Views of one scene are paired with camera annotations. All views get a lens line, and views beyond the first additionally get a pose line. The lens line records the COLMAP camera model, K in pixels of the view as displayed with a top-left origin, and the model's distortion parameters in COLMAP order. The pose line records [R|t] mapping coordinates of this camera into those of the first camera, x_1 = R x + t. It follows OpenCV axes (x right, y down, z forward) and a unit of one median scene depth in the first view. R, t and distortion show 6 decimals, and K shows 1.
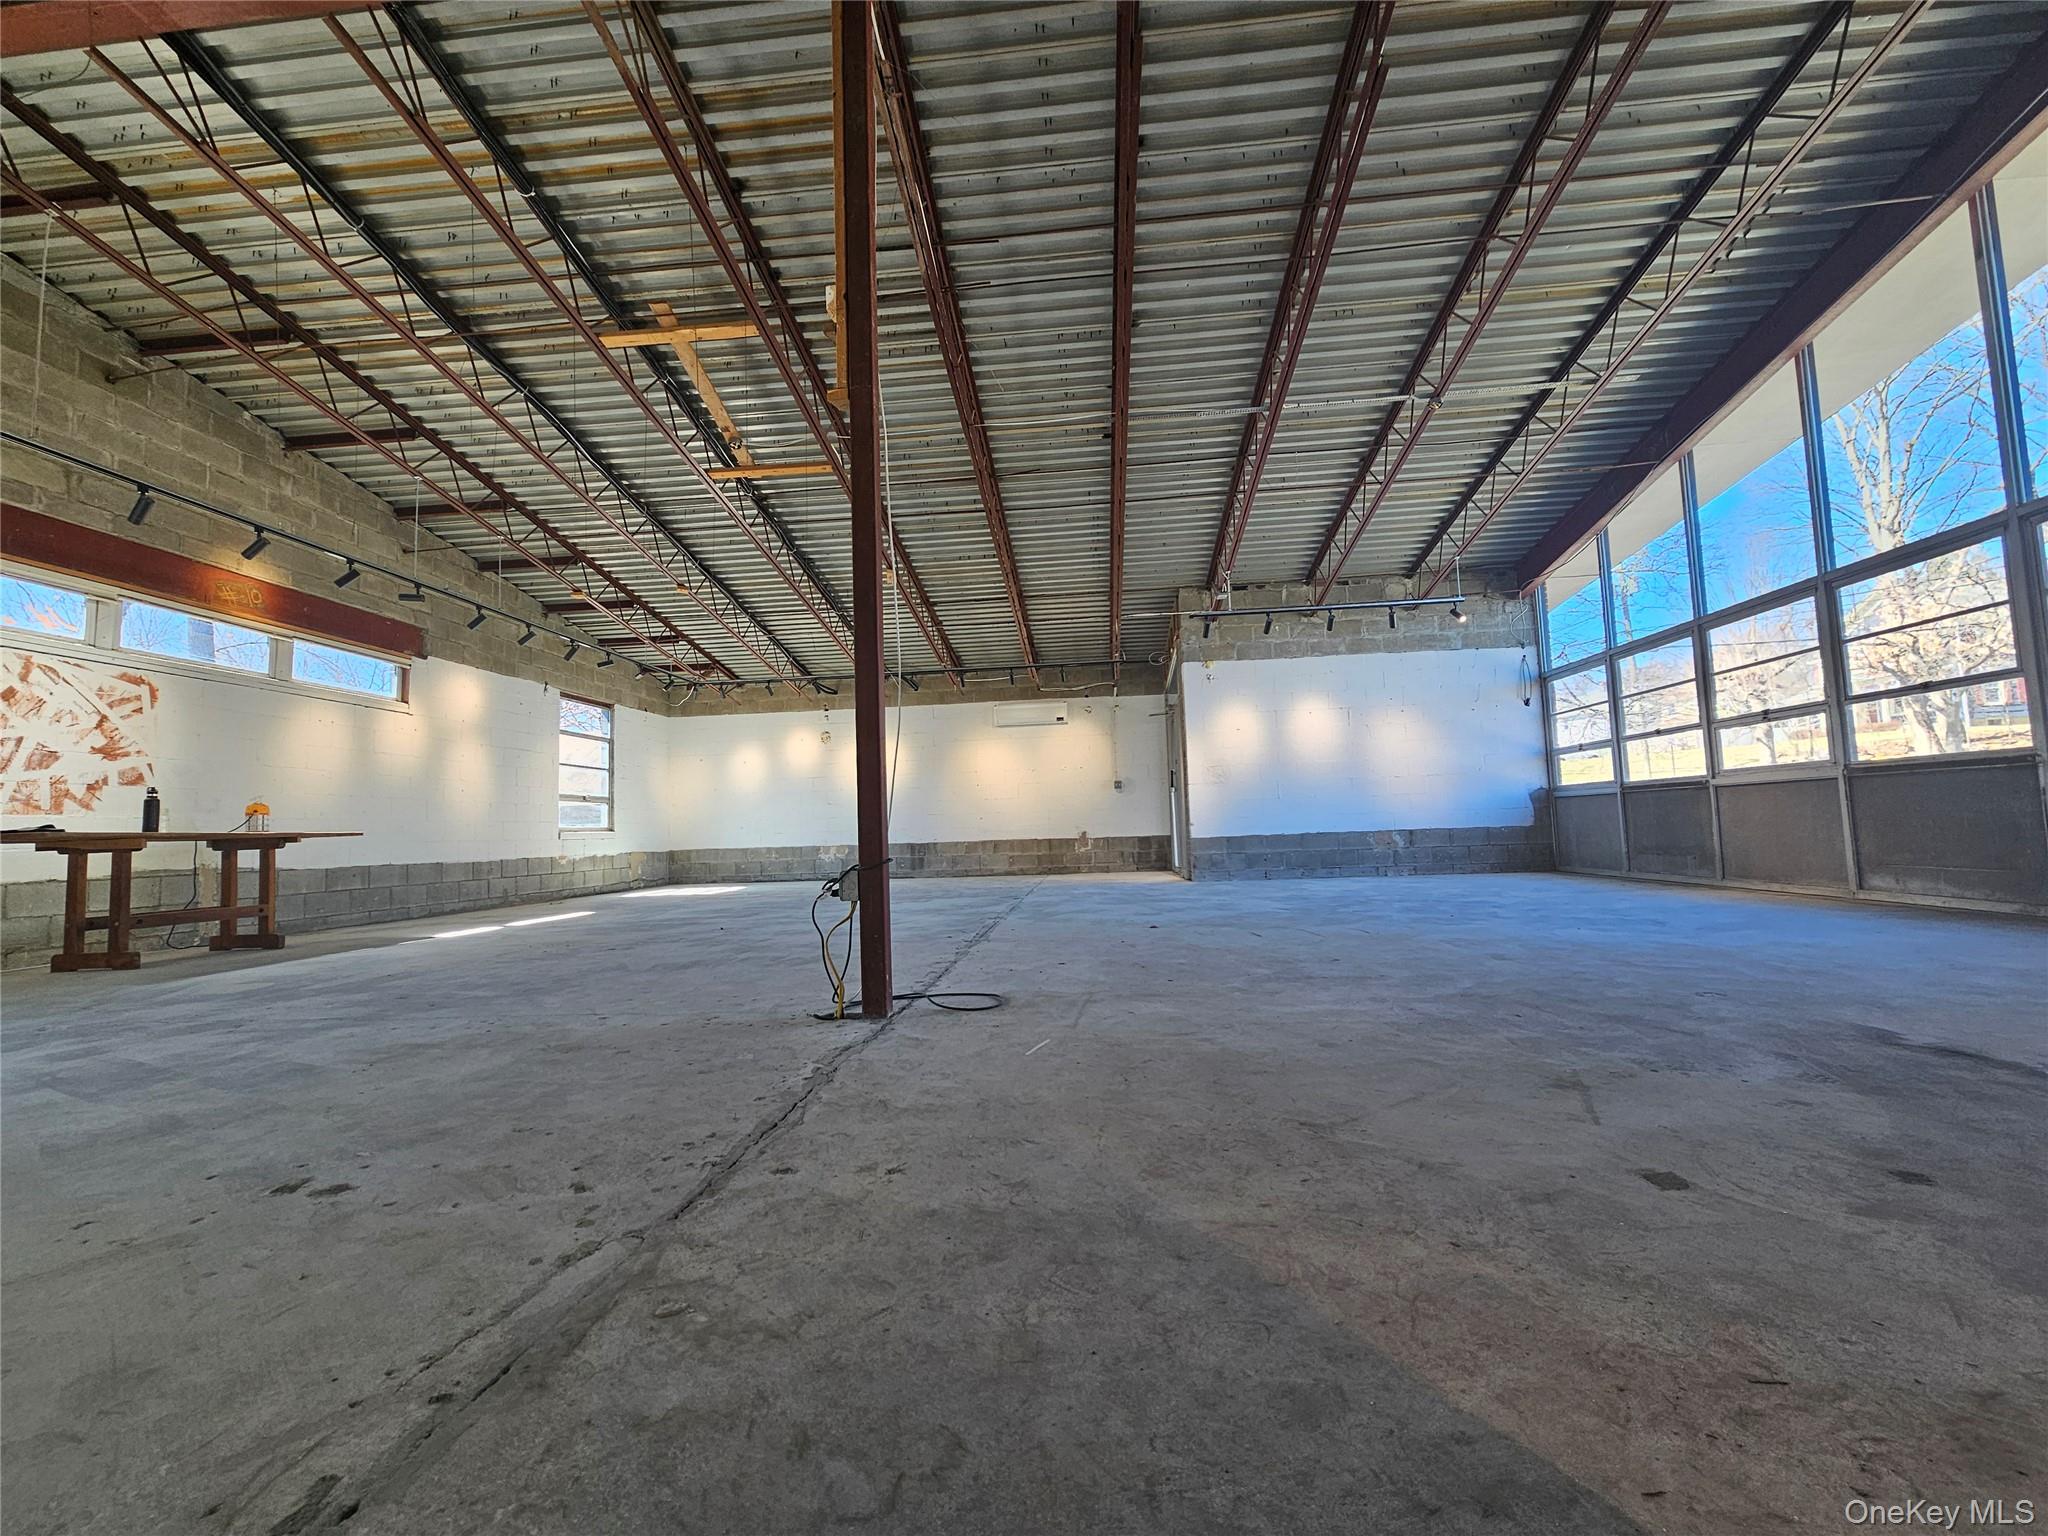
lens RADIAL K [[834.2, 0, 1017.4], [0, 834.2, 766.5], [0, 0, 1]] dist [0.001664, -0.000393]
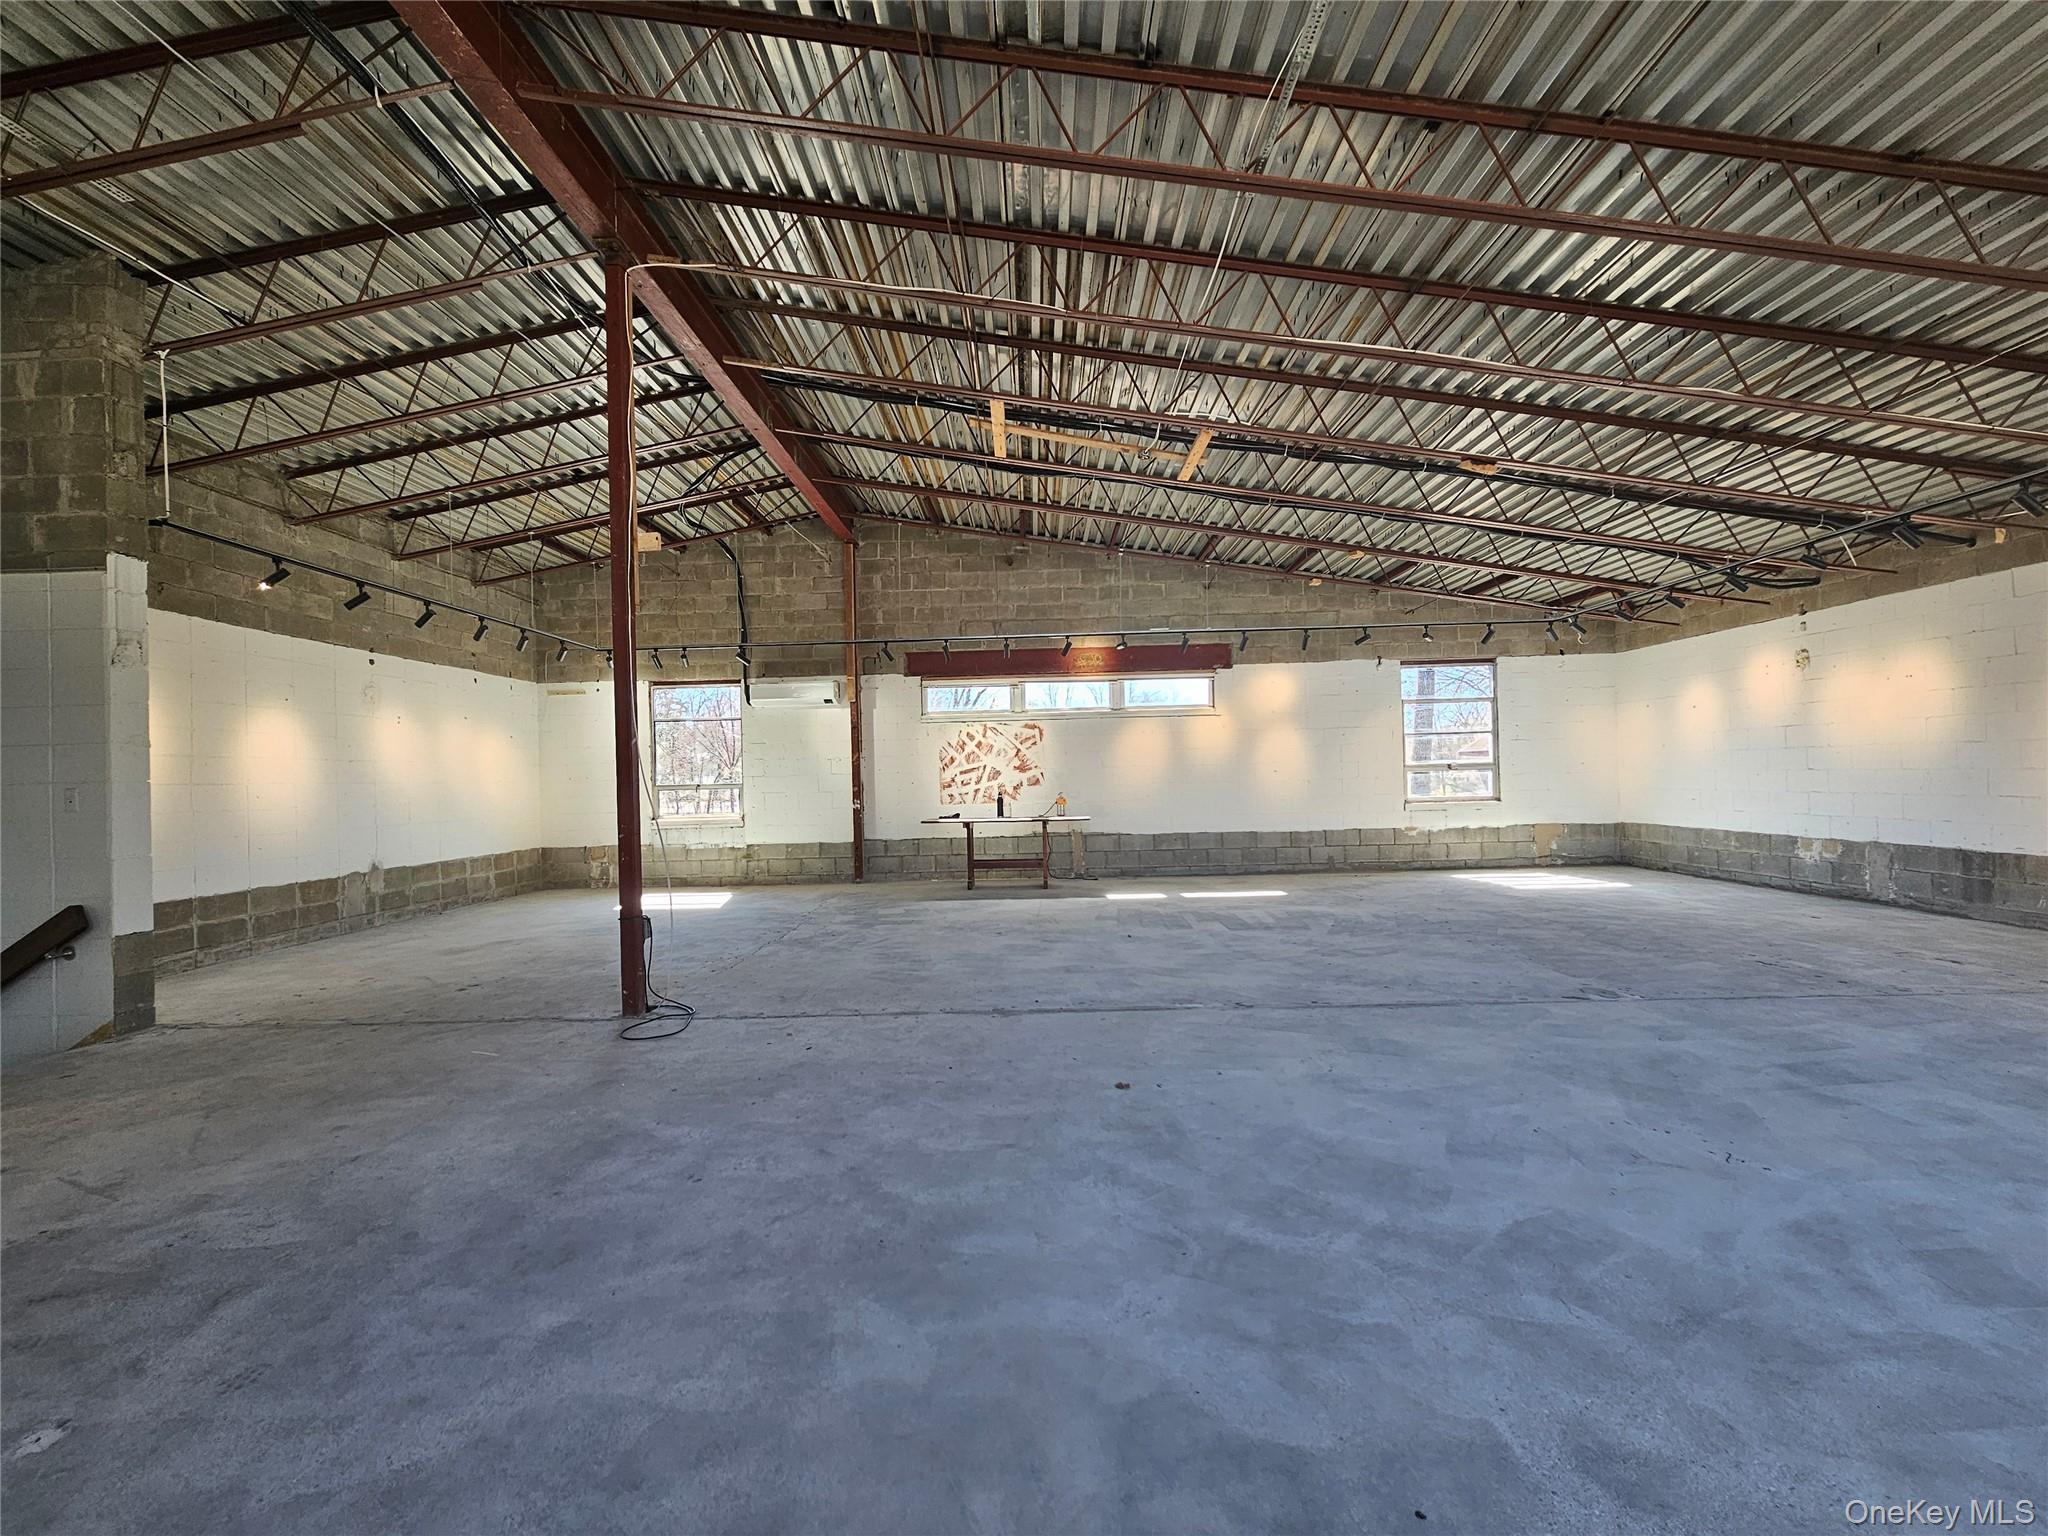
lens RADIAL K [[828.0, 0, 1020.6], [0, 828.0, 775.3], [0, 0, 1]] dist [-0.003289, 0.000129]
pose [[0.075257, 0.028327, -0.996762, 0.439310], [0.101202, 0.994218, 0.035895, -0.040441], [0.992015, -0.103576, 0.071955, 0.513357]]
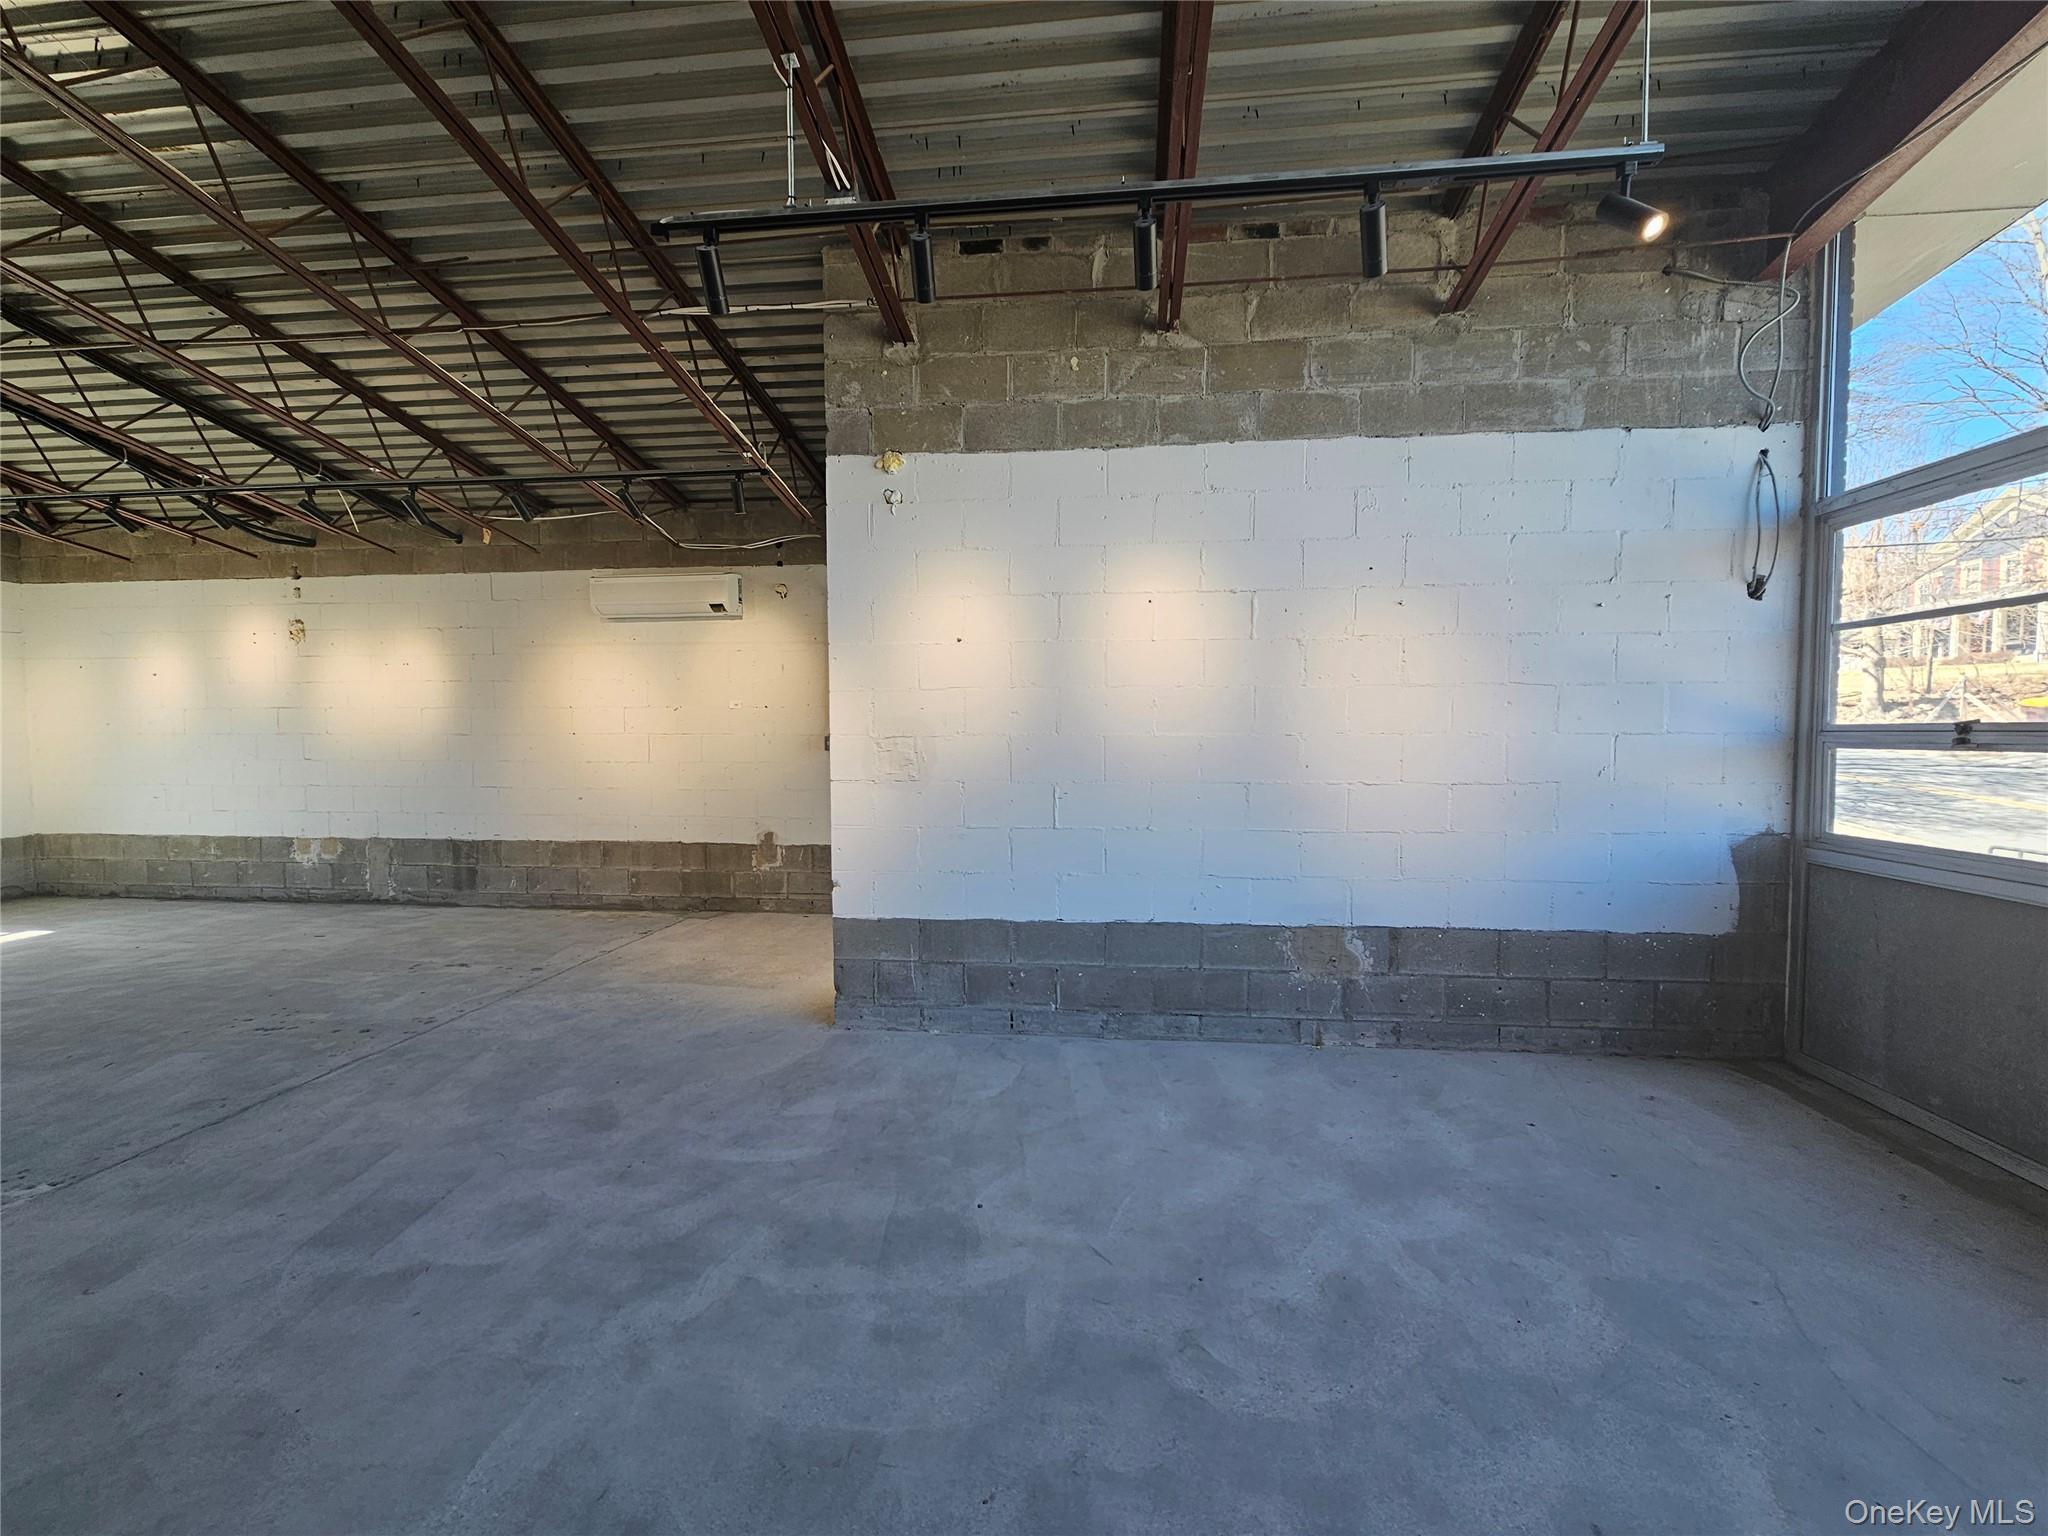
lens RADIAL K [[837.0, 0, 1024.0], [0, 837.0, 768.0], [0, 0, 1]] dist [0.000316, 0.001182]
pose [[0.999470, 0.031211, -0.009217, 0.308643], [-0.029894, 0.992437, 0.119061, -0.034720], [0.012864, -0.118722, 0.992844, 0.638216]]
